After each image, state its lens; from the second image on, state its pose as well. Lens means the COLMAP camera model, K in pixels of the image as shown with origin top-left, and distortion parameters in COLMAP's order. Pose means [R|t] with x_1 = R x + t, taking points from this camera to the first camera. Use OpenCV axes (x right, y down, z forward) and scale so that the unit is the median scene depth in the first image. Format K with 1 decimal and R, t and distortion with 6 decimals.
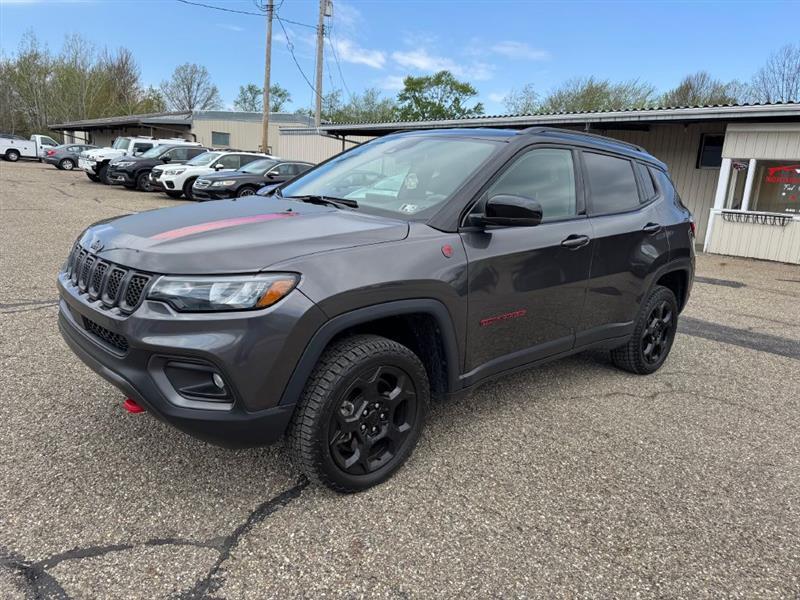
lens RADIAL K [[562.3, 0, 406.3], [0, 562.3, 302.8], [0, 0, 1]] dist [0.034752, -0.036168]
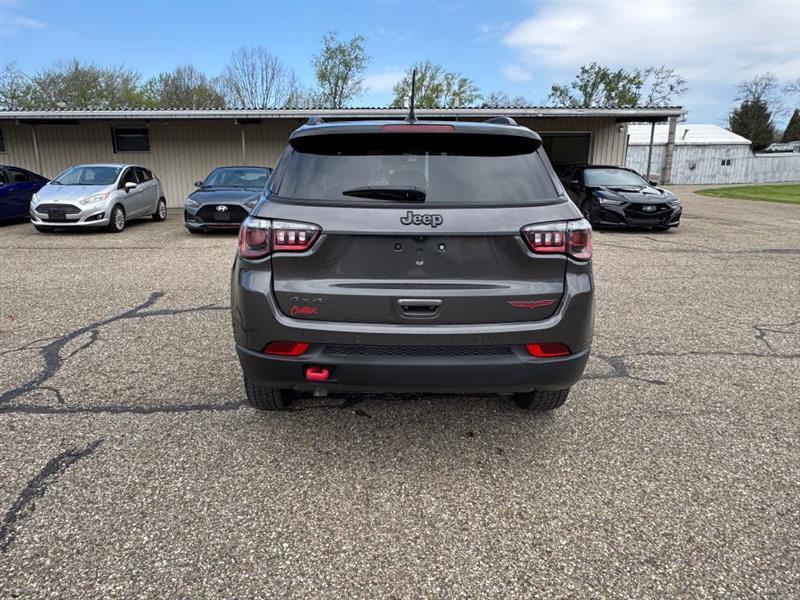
lens RADIAL K [[520.6, 0, 370.8], [0, 520.6, 295.5], [0, 0, 1]] dist [-0.000947, 0.000329]
pose [[0.687347, -0.228859, 0.689331, -0.203090], [0.199520, 0.972045, 0.123775, -0.016877], [-0.698388, 0.052459, 0.713794, 0.010262]]
